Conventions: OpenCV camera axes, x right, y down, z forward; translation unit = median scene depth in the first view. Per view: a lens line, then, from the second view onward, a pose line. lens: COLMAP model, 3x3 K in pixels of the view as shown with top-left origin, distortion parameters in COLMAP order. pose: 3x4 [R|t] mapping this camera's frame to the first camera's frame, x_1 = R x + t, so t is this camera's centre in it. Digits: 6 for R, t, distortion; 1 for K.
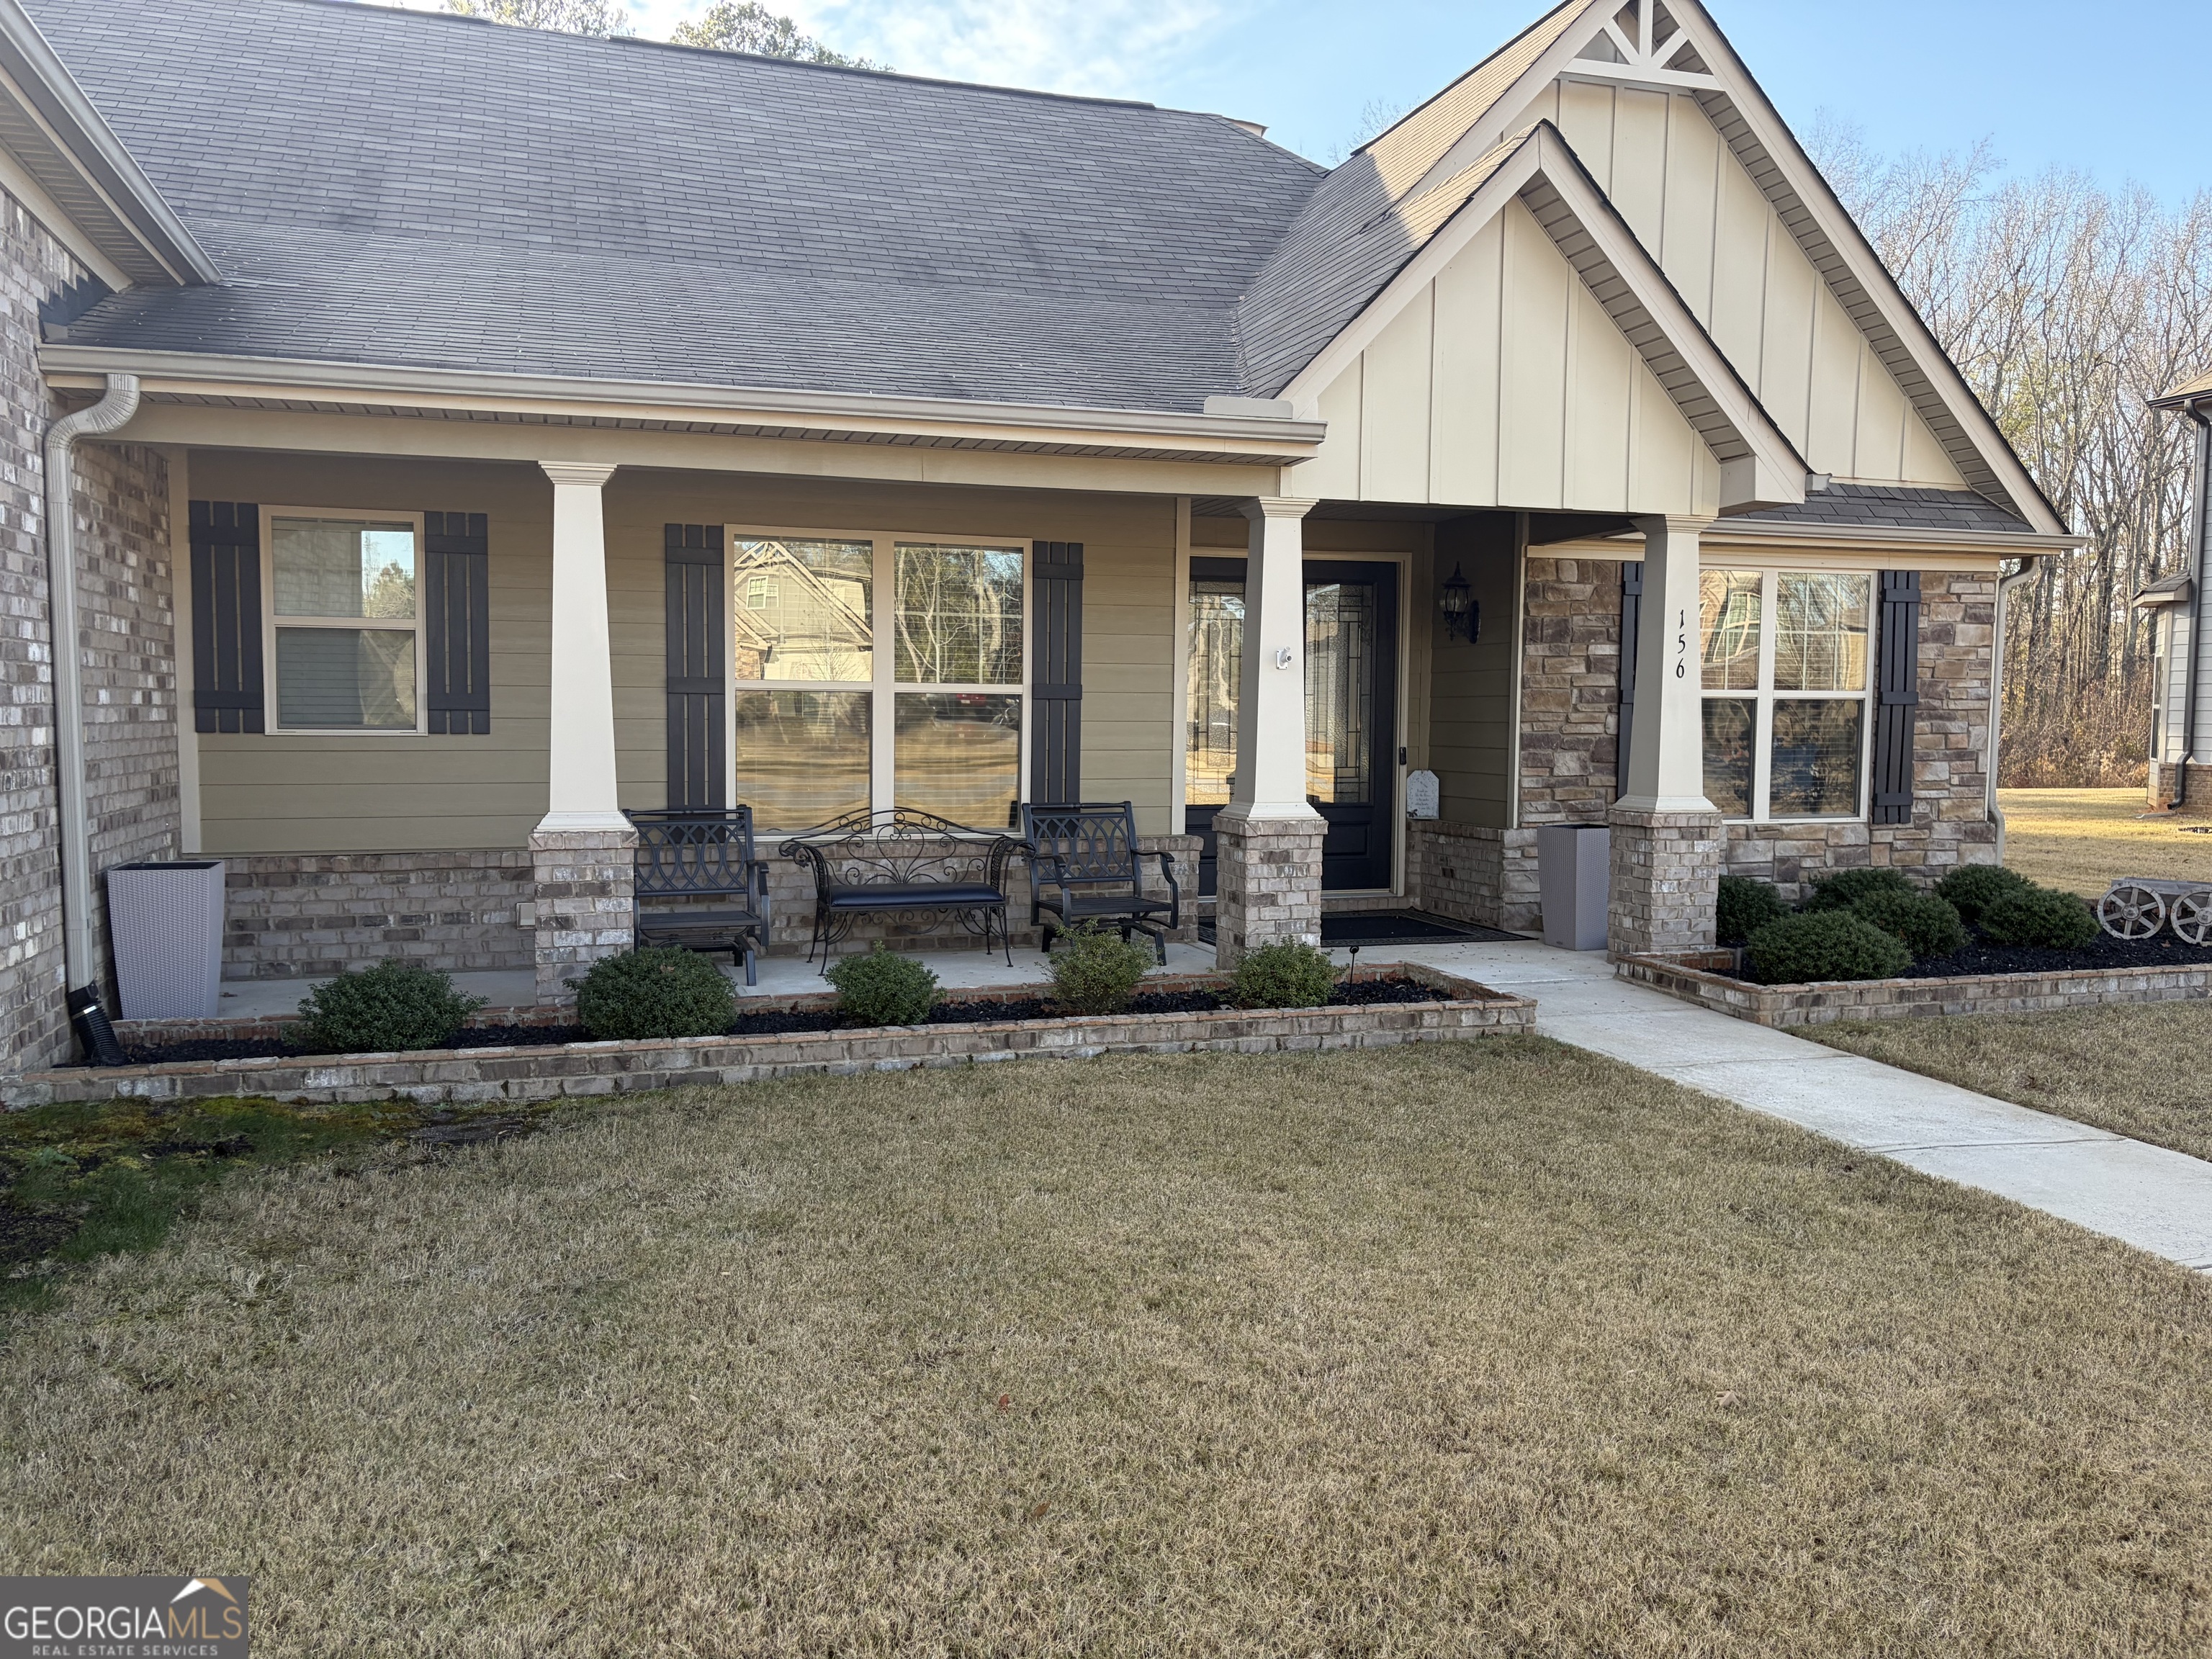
lens RADIAL K [[1660.6, 0, 1090.7], [0, 1660.6, 839.4], [0, 0, 1]] dist [0.023280, -0.004475]
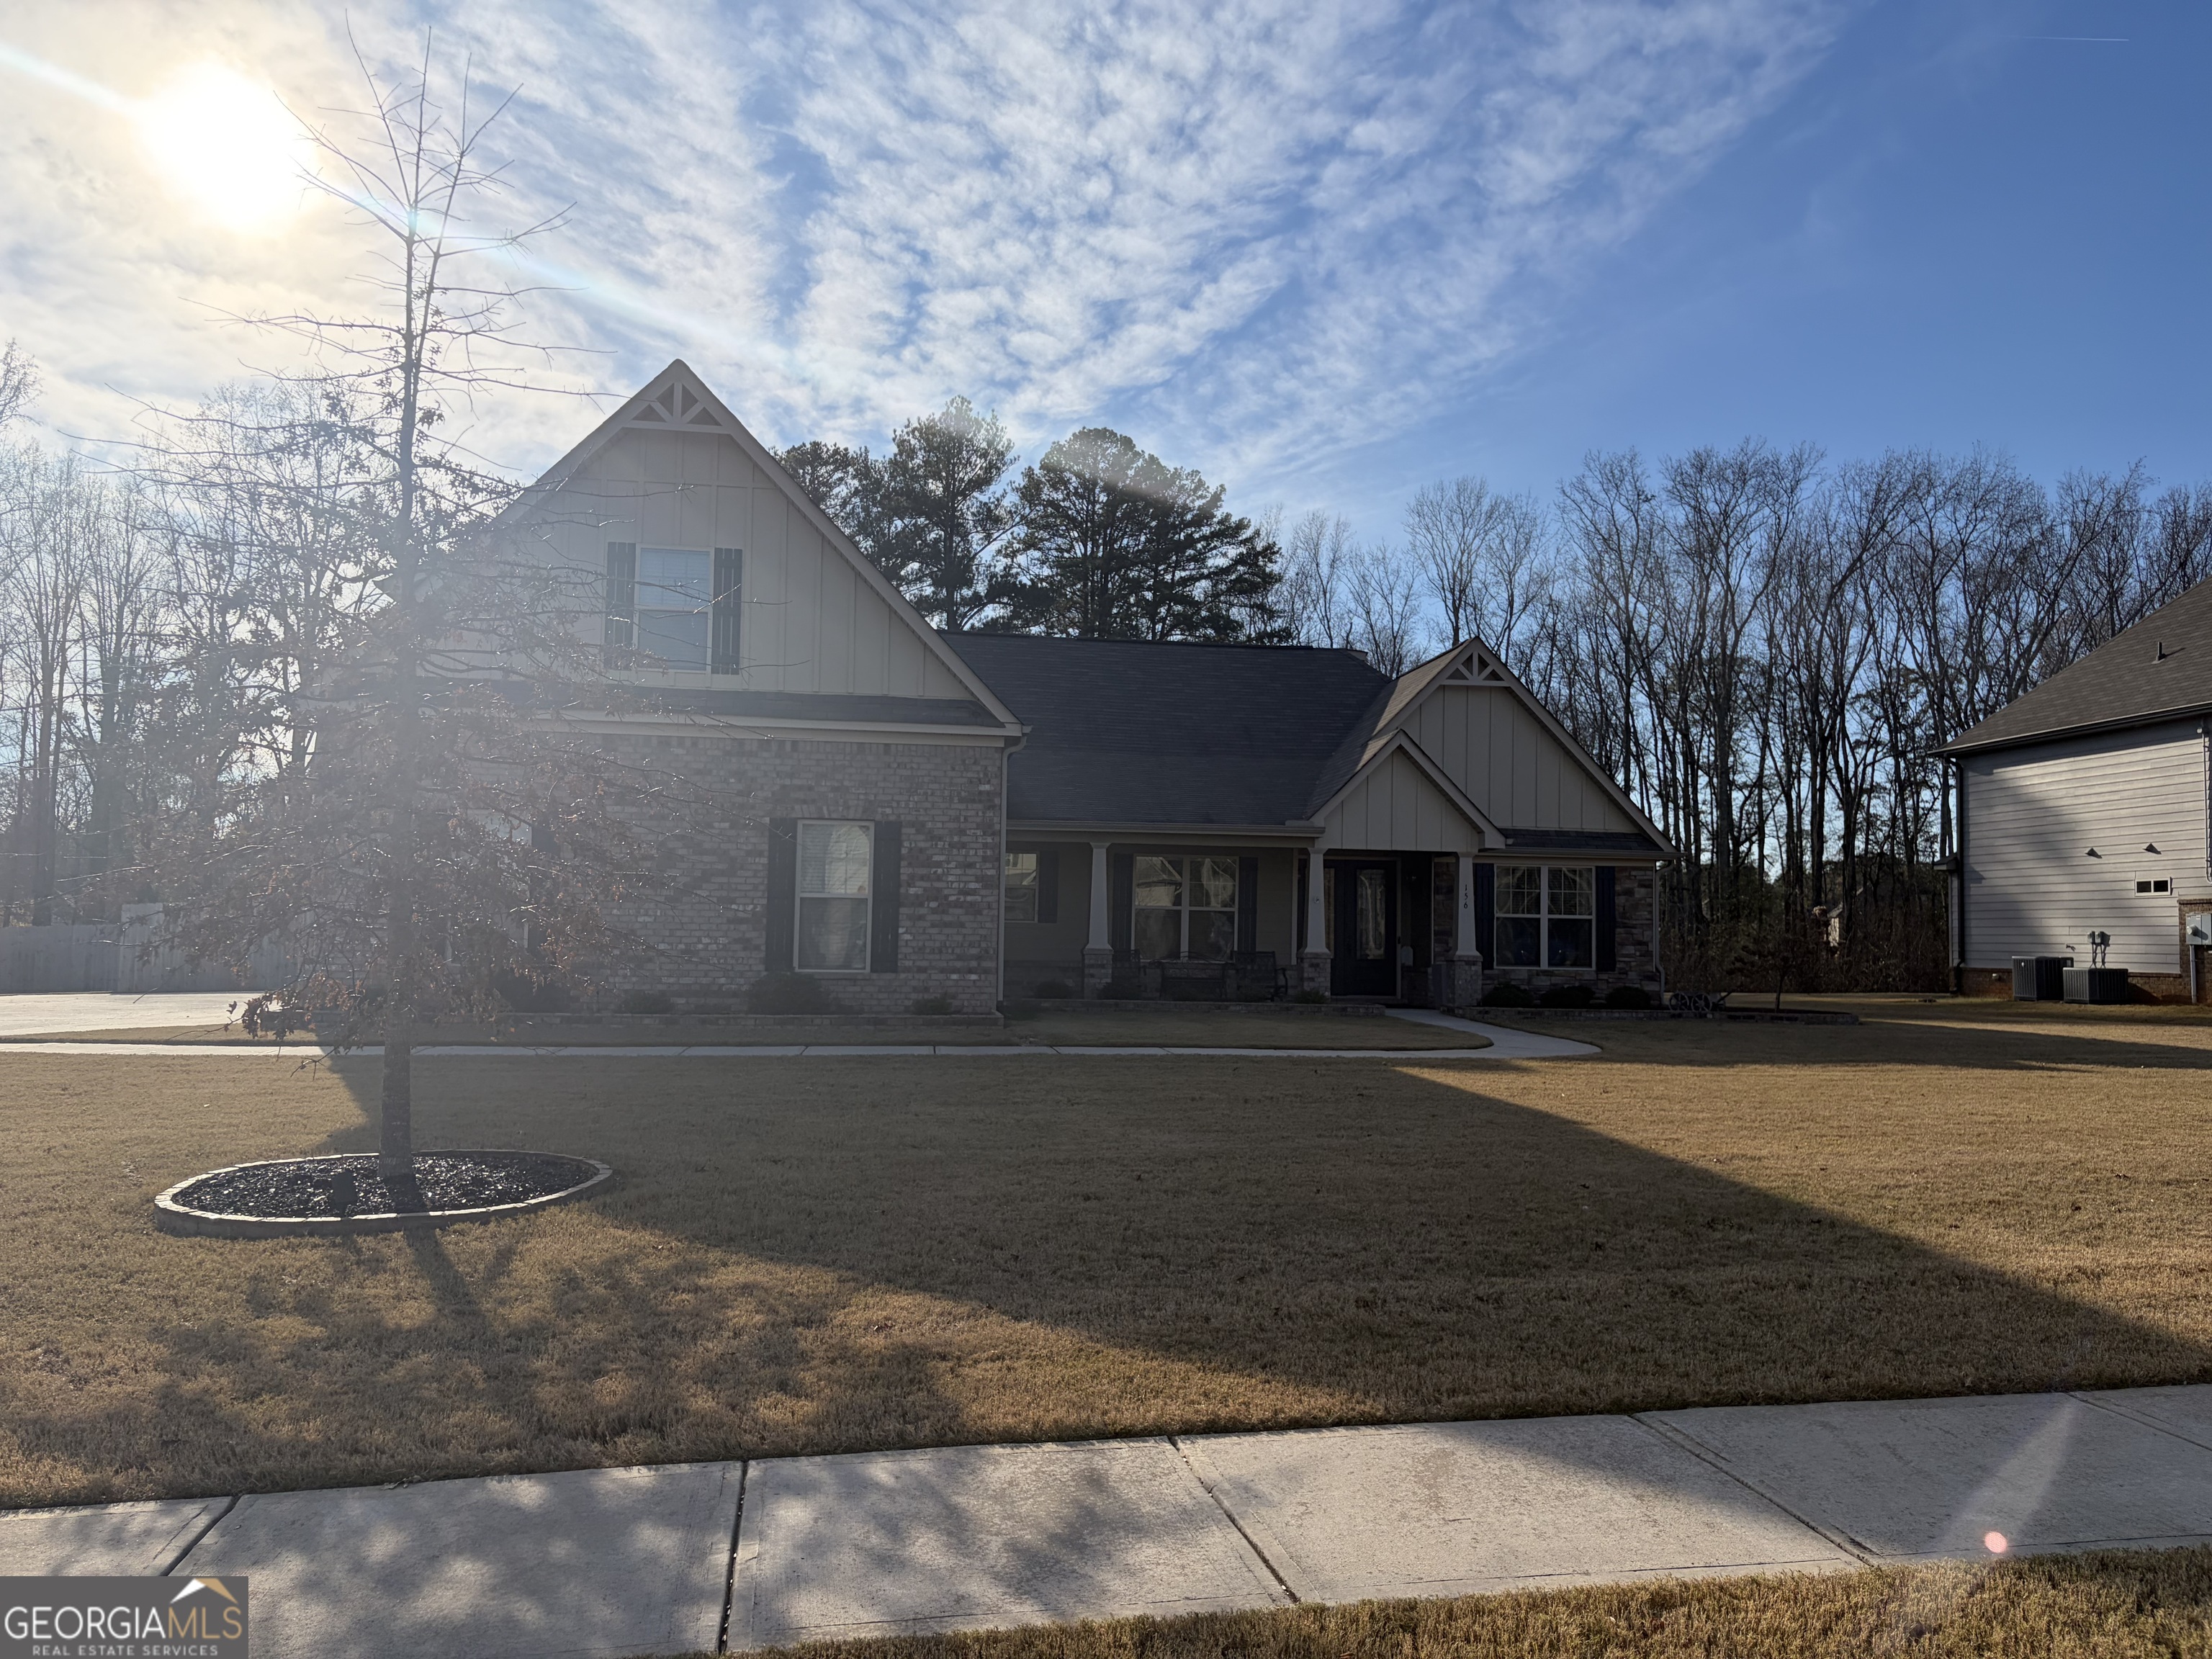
lens RADIAL K [[1660.6, 0, 1039.0], [0, 1660.6, 838.4], [0, 0, 1]] dist [0.023280, -0.004475]
pose [[0.978453, -0.001033, -0.206465, 0.191103], [-0.028646, 0.989637, -0.140707, 0.172056], [0.204471, 0.143589, 0.968284, -1.603936]]
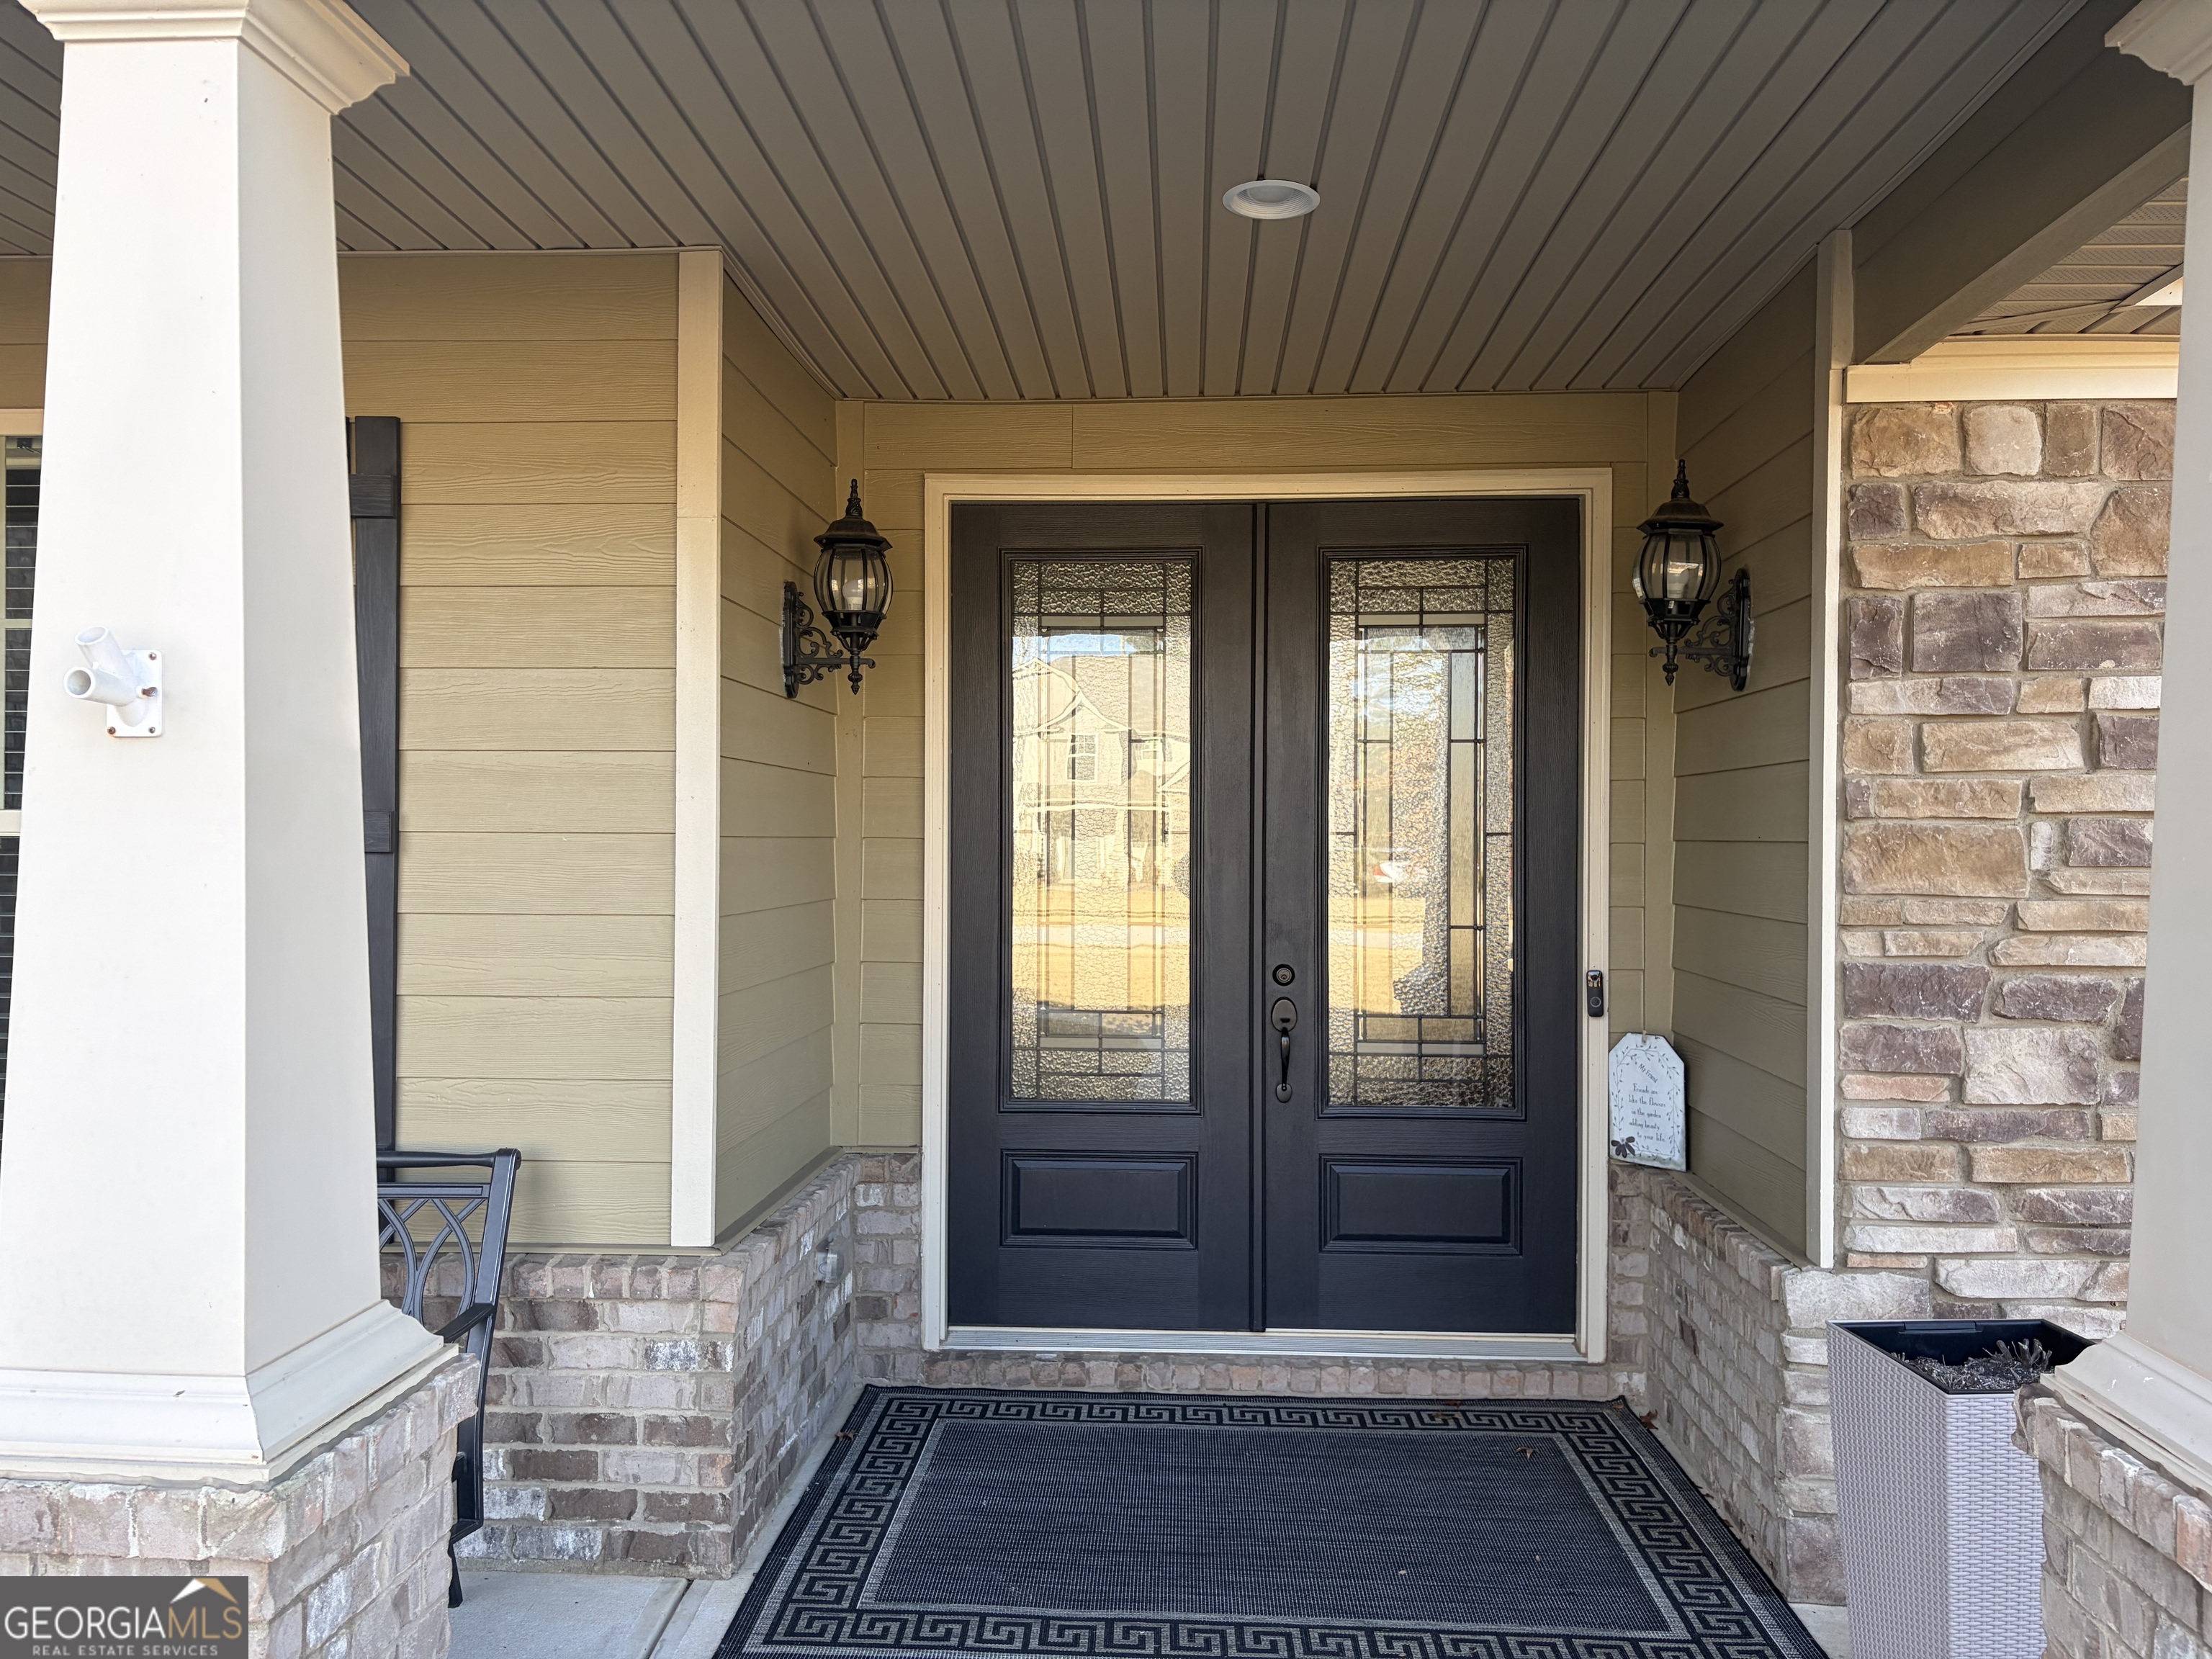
lens RADIAL K [[1660.6, 0, 1120.8], [0, 1660.6, 838.9], [0, 0, 1]] dist [0.023280, -0.004475]
pose [[0.934148, -0.000207, -0.356886, 0.242753], [-0.026738, 0.997149, -0.070566, -0.061011], [0.355883, 0.075462, 0.931479, 0.654191]]
